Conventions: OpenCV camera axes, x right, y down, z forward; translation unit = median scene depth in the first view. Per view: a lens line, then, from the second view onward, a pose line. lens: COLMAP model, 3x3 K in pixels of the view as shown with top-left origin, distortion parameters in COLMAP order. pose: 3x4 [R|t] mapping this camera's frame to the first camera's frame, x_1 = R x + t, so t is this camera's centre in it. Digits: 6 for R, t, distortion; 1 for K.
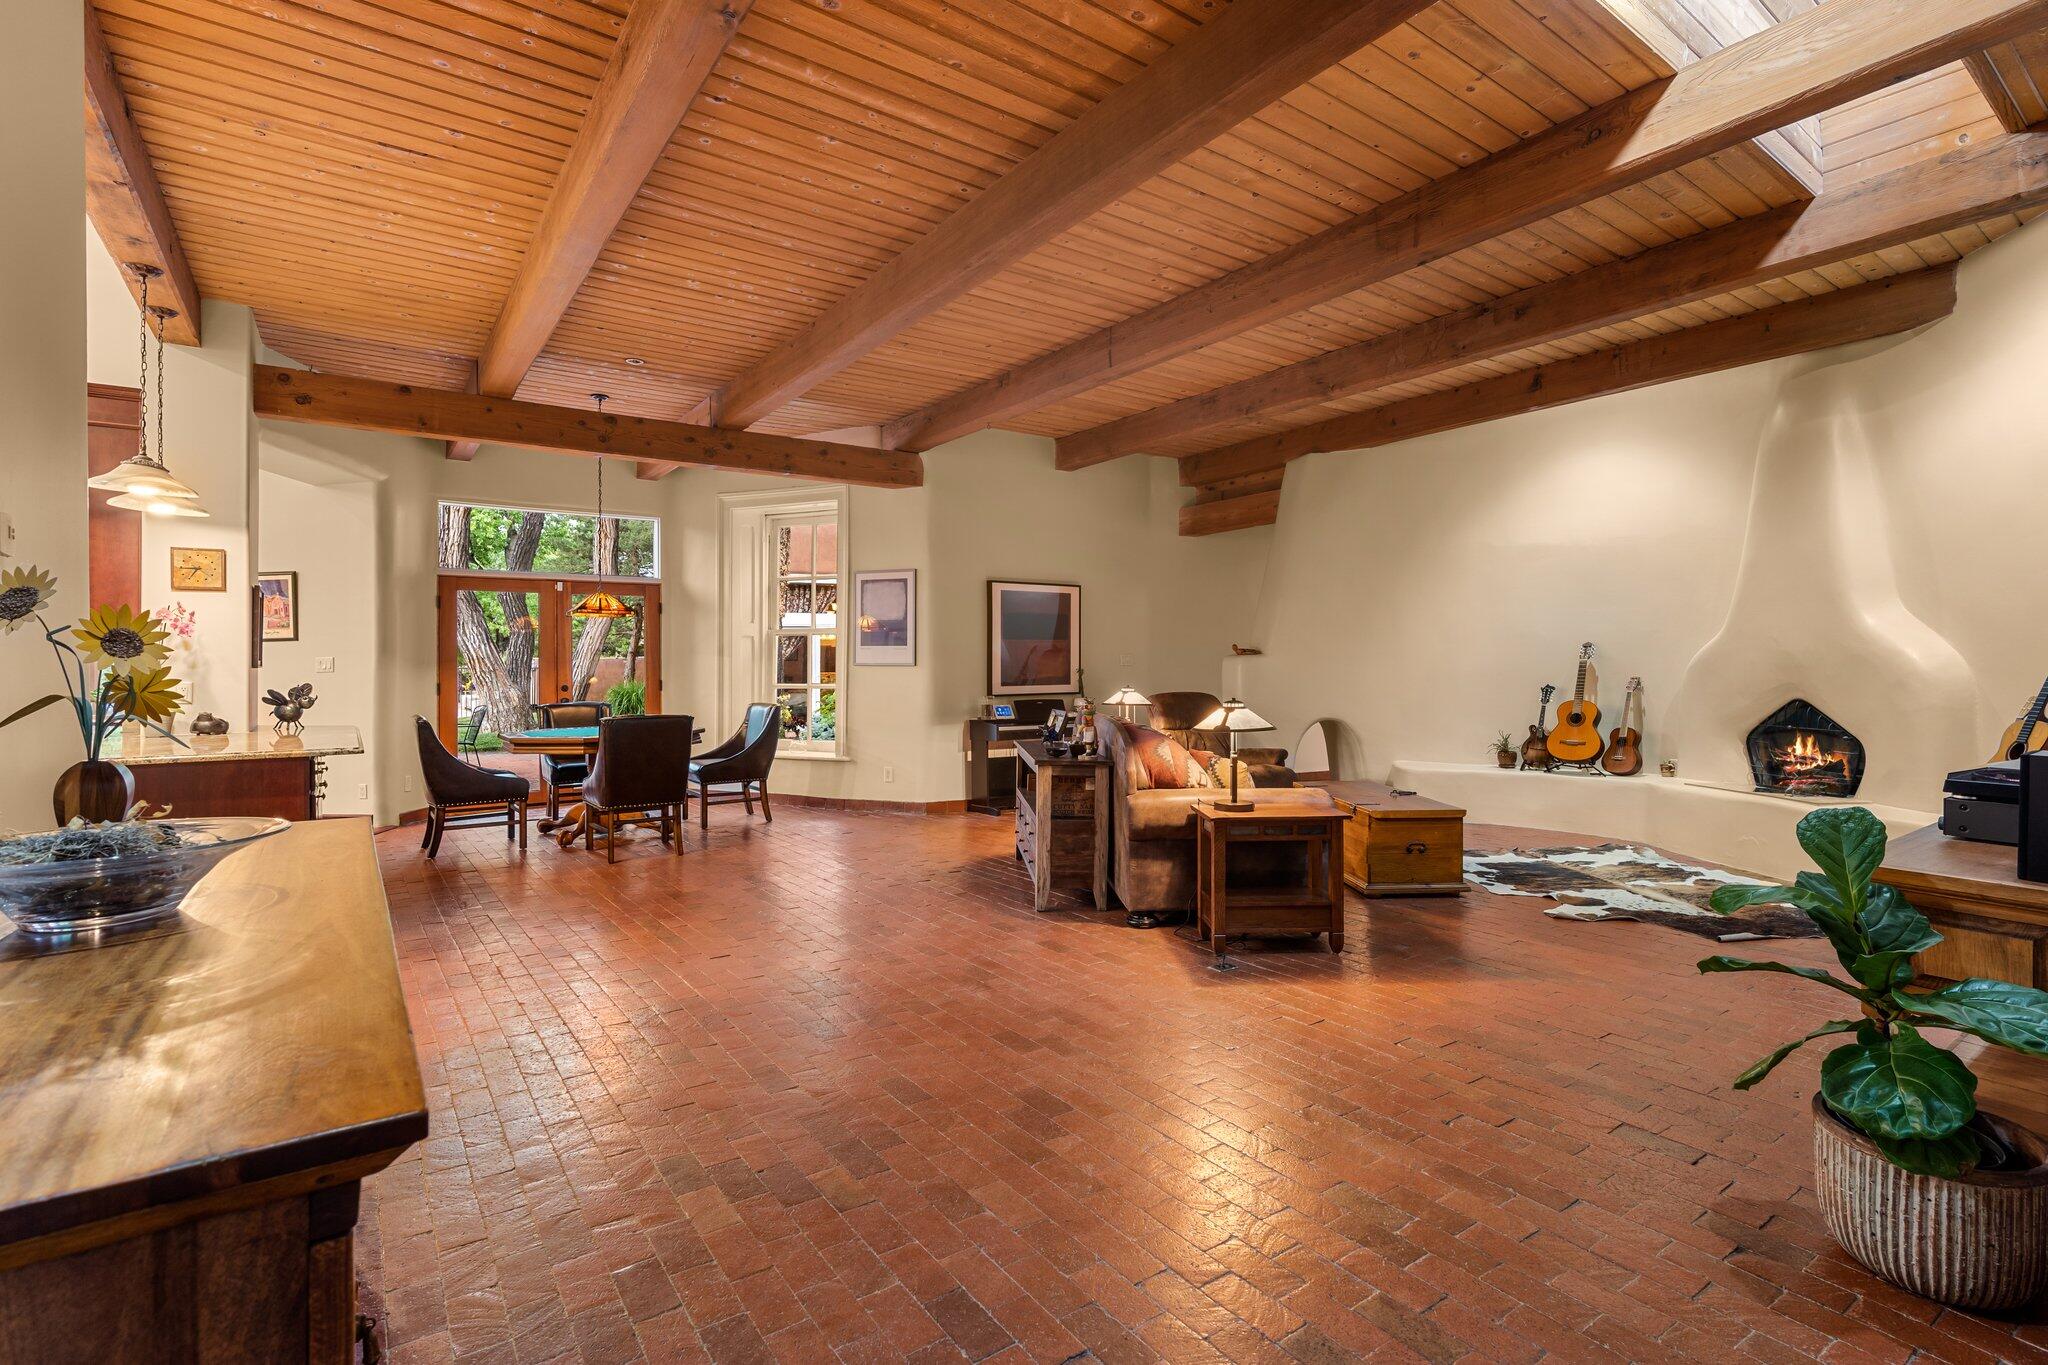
lens RADIAL K [[941.9, 0, 1027.3], [0, 941.9, 665.9], [0, 0, 1]] dist [-0.002725, 0.000559]
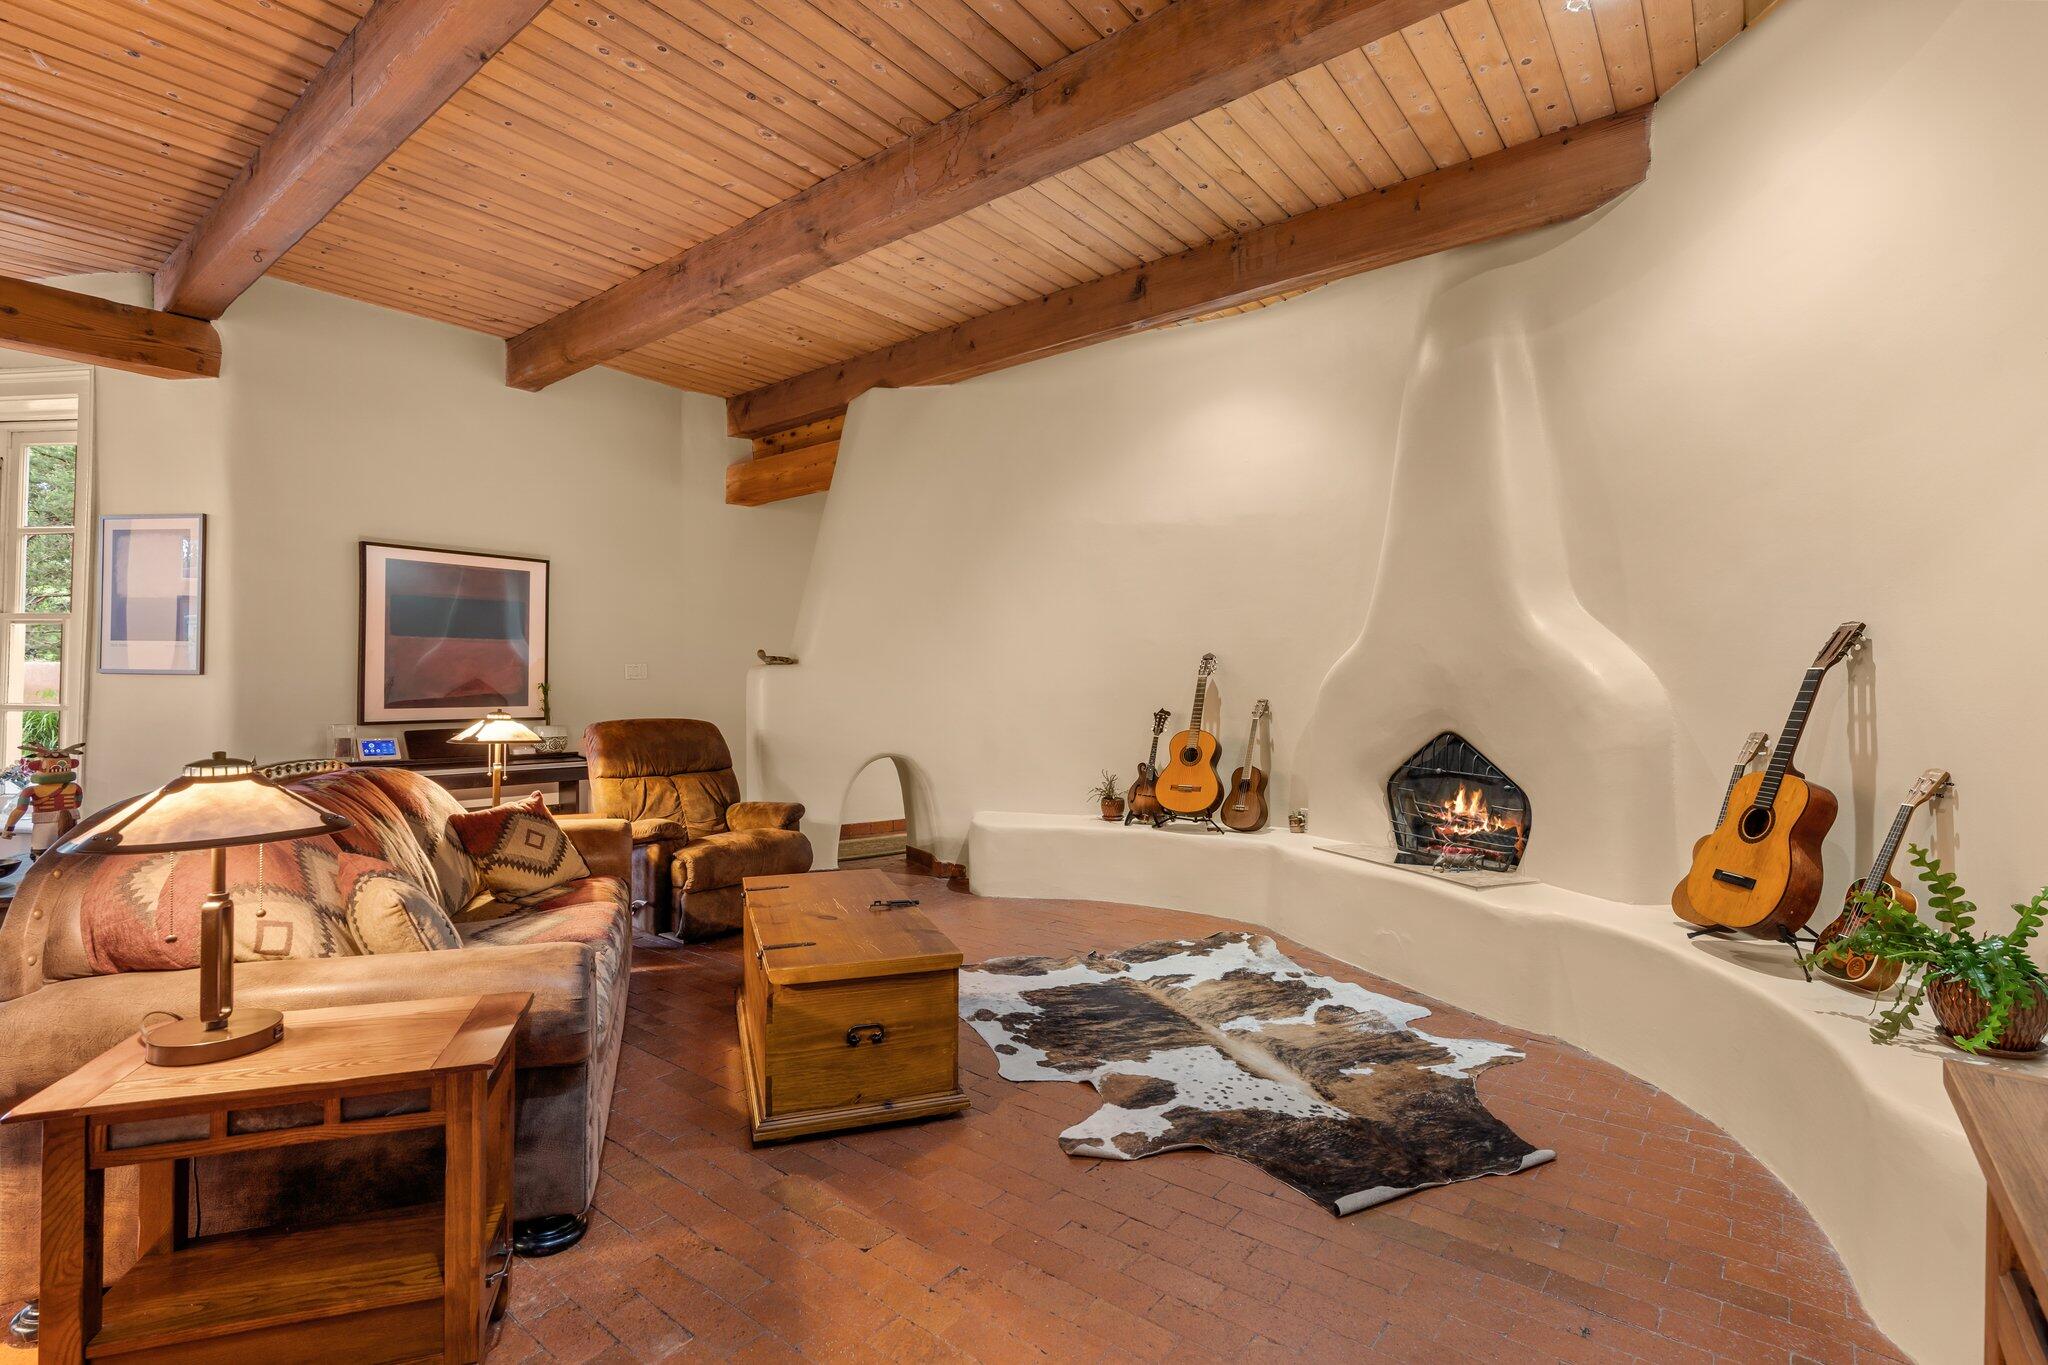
lens RADIAL K [[938.1, 0, 1010.6], [0, 938.1, 684.9], [0, 0, 1]] dist [-0.001337, -0.000048]
pose [[0.964168, 0.008893, 0.265142, 0.256499], [-0.008716, 0.999960, -0.001844, 0.003377], [-0.265148, -0.000533, 0.964208, 0.333506]]
